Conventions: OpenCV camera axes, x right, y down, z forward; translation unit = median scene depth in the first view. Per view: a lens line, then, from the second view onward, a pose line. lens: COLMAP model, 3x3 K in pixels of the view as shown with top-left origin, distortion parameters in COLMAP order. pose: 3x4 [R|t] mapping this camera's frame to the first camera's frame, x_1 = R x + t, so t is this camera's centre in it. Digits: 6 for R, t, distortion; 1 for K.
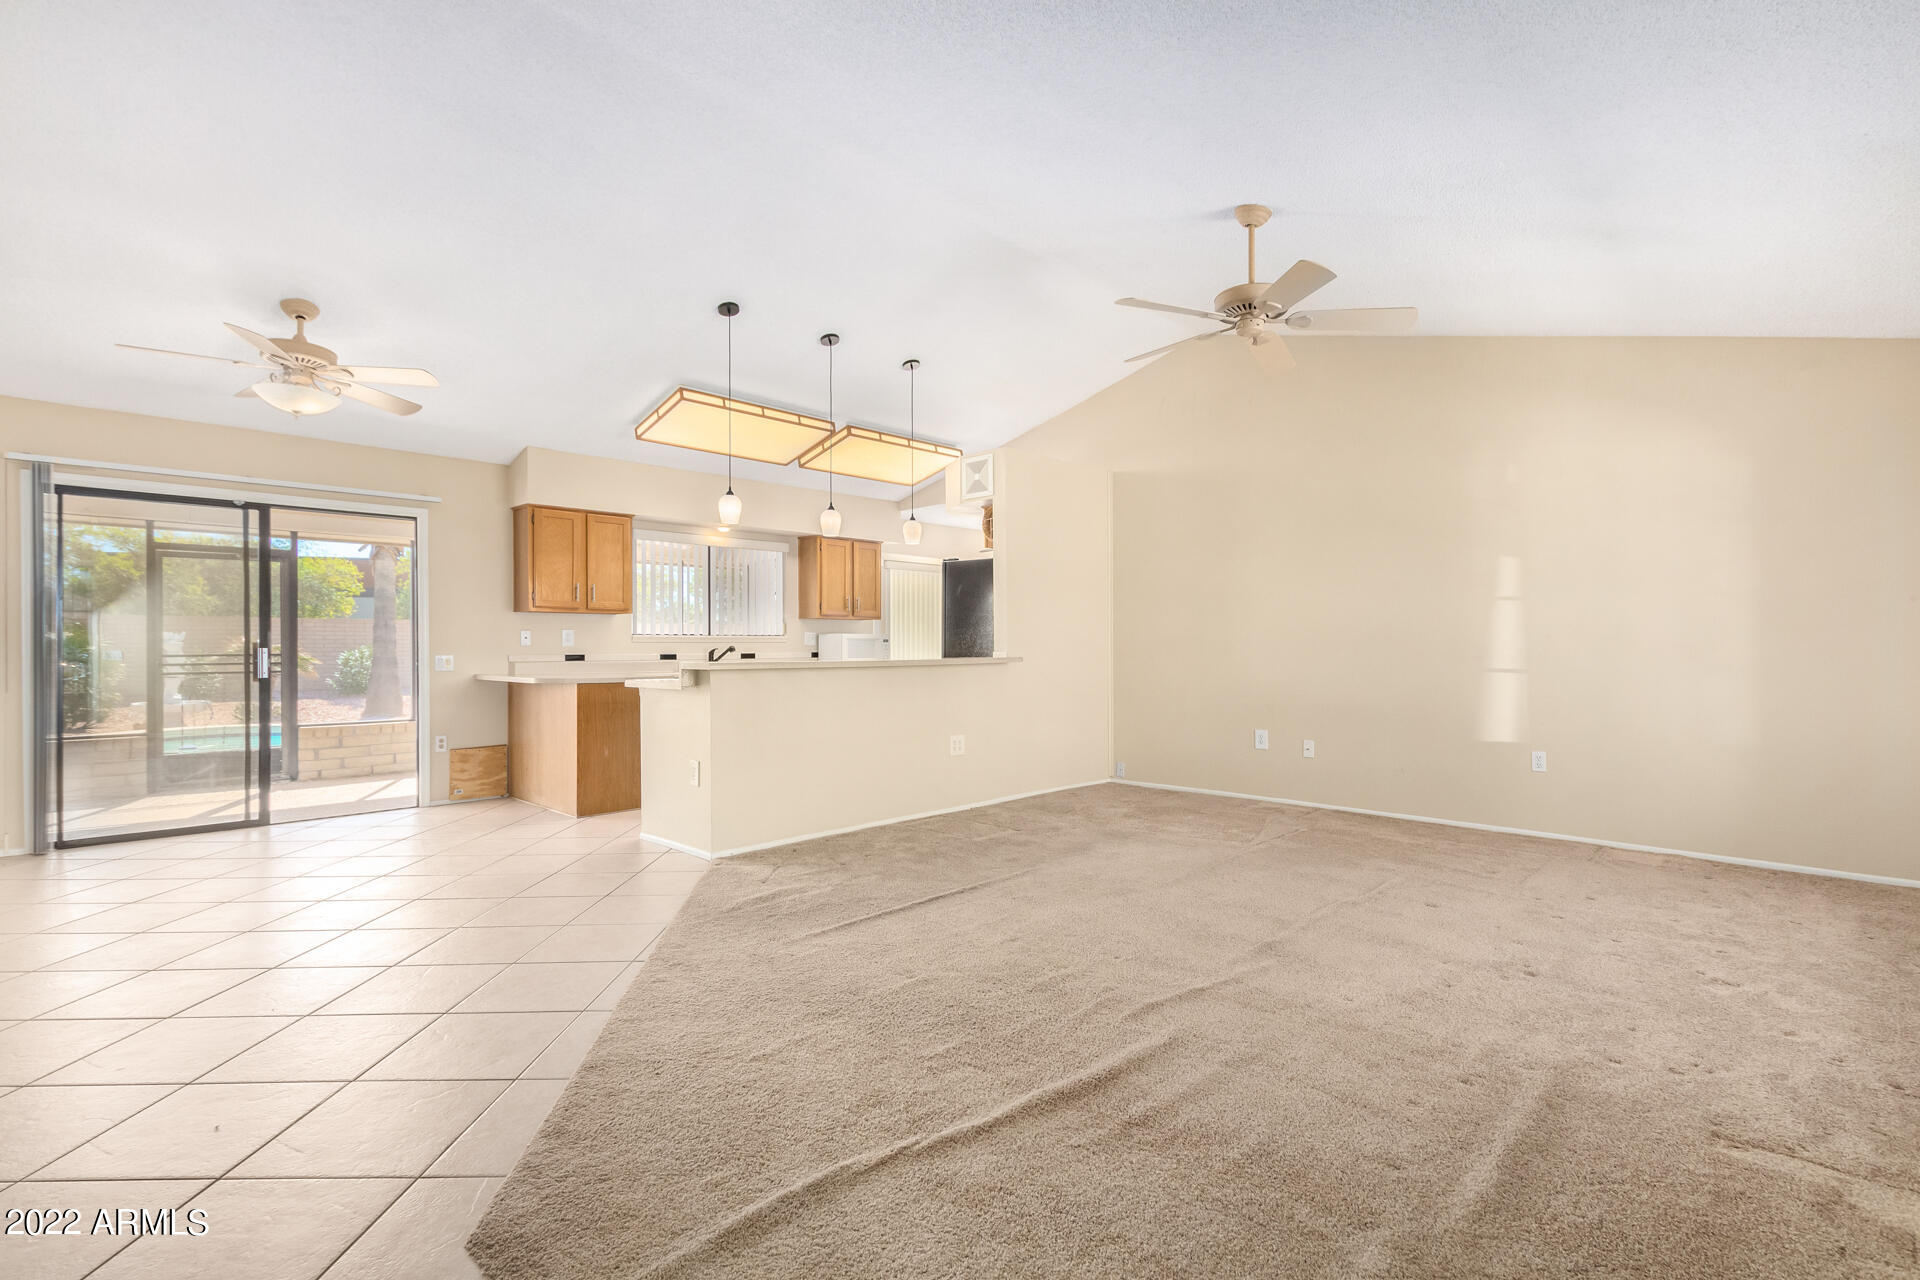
lens RADIAL K [[881.0, 0, 971.3], [0, 881.0, 643.8], [0, 0, 1]] dist [0.005049, -0.003519]
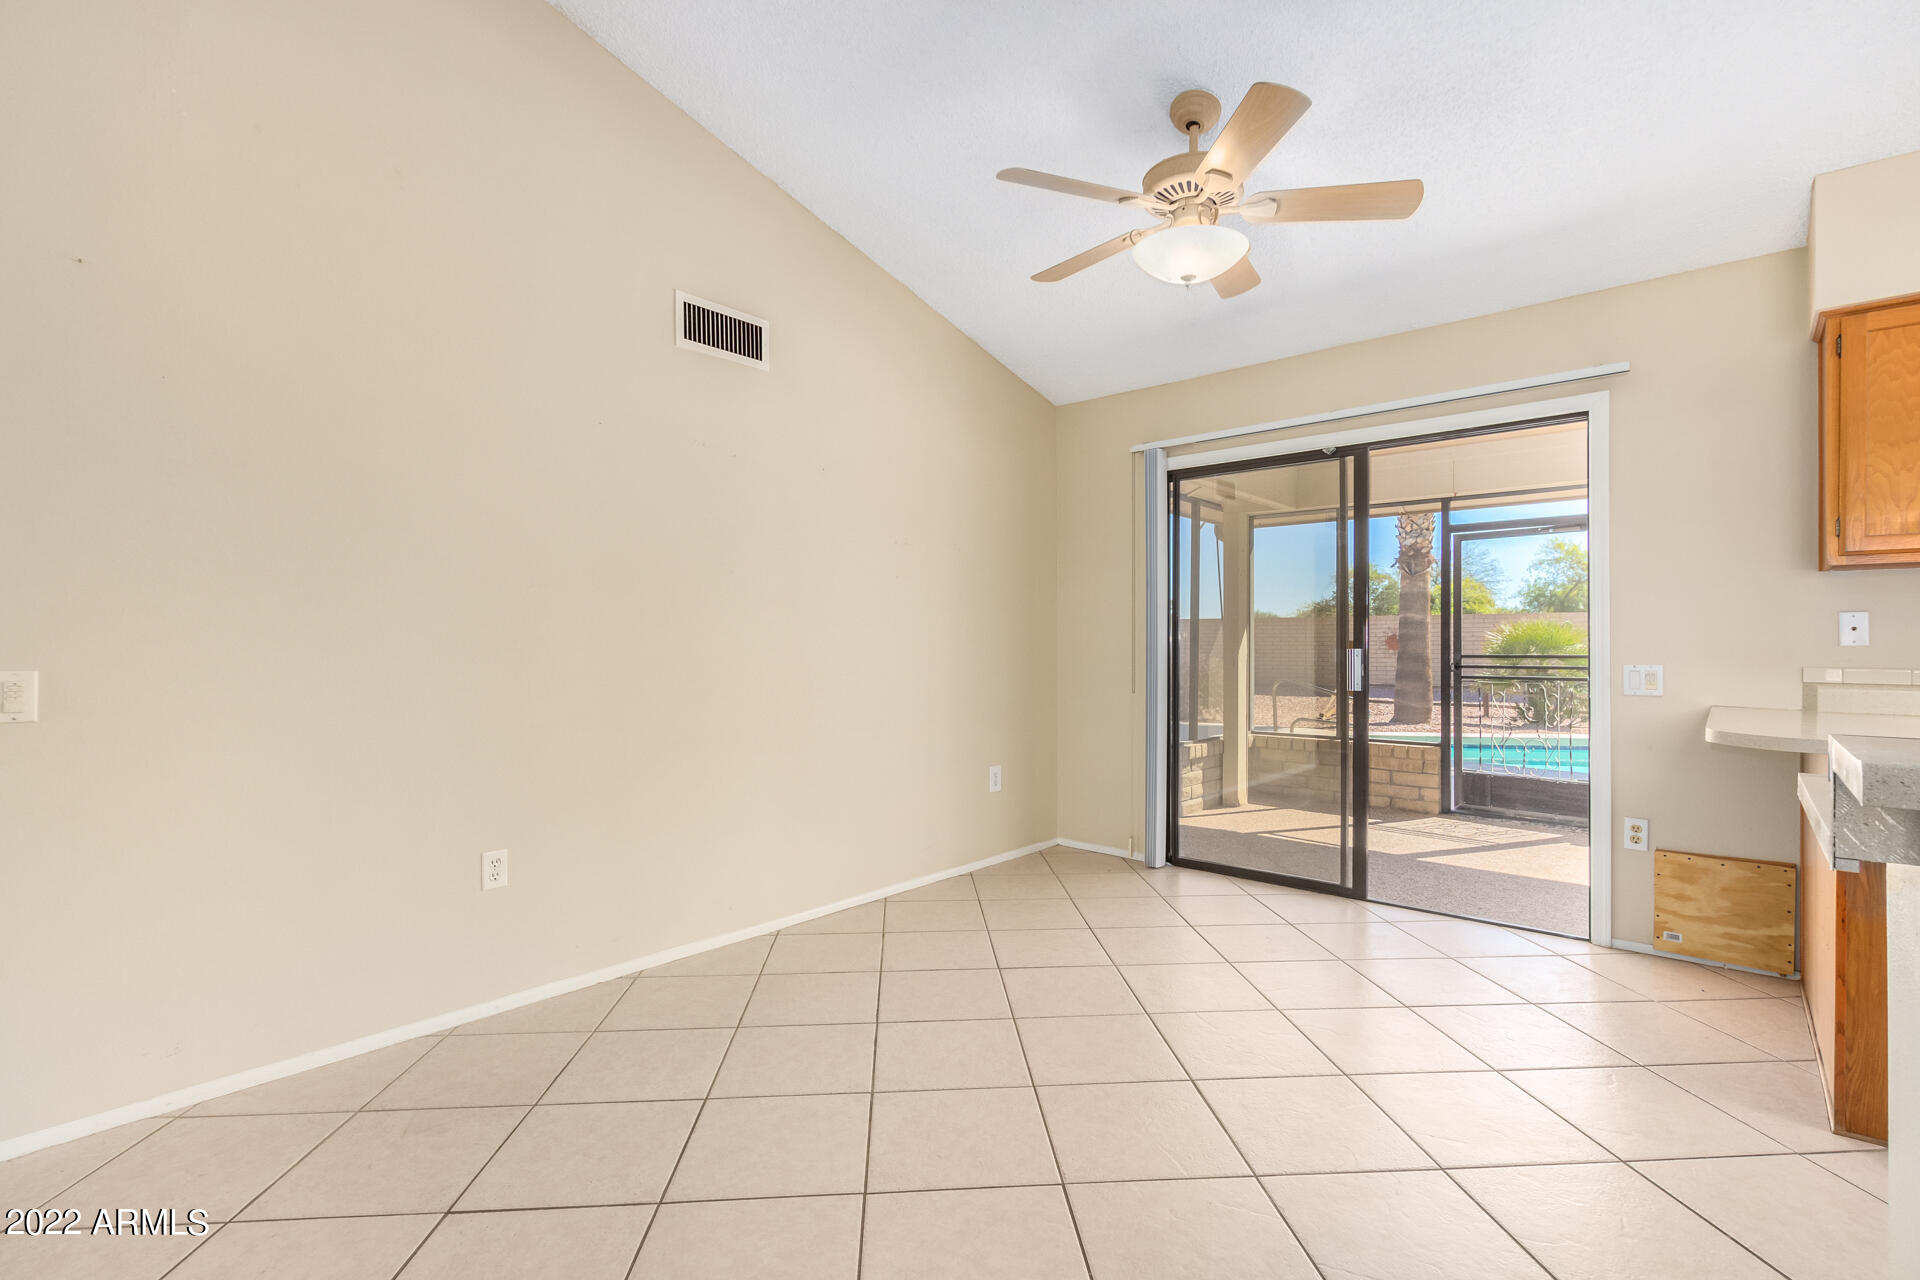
lens RADIAL K [[881.0, 0, 962.5], [0, 881.0, 643.1], [0, 0, 1]] dist [0.005049, -0.003519]
pose [[0.047652, 0.001997, -0.998862, -0.094342], [0.001883, 0.999996, 0.002089, -0.001477], [0.998862, -0.001980, 0.047649, 0.549690]]
